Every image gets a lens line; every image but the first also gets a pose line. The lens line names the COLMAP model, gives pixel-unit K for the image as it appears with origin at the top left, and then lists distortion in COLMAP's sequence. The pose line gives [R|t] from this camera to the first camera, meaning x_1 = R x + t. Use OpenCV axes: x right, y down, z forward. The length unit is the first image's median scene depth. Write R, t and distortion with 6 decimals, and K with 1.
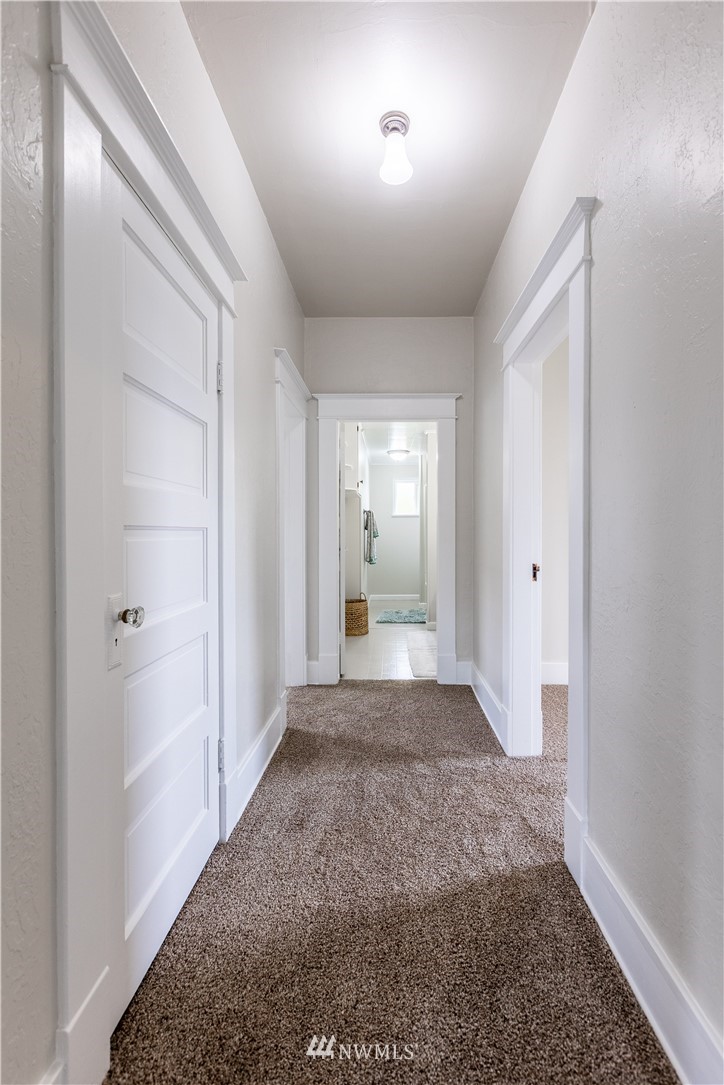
lens RADIAL K [[489.0, 0, 362.0], [0, 489.0, 542.5], [0, 0, 1]] dist [0.001614, 0.000285]
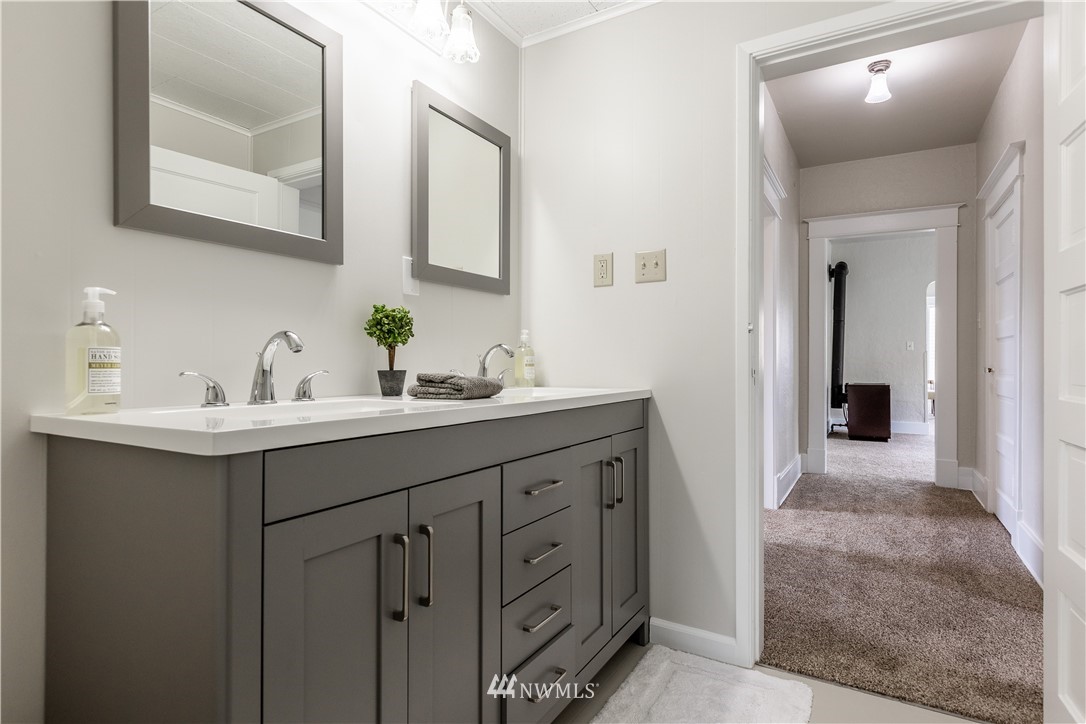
lens RADIAL K [[568.8, 0, 543.0], [0, 568.8, 362.0], [0, 0, 1]] dist [-0.000187, -0.000129]
pose [[0.888244, 0.005433, -0.459340, -0.041914], [-0.000601, 0.999943, 0.010666, 0.019367], [0.459372, -0.009198, 0.888197, -0.615028]]
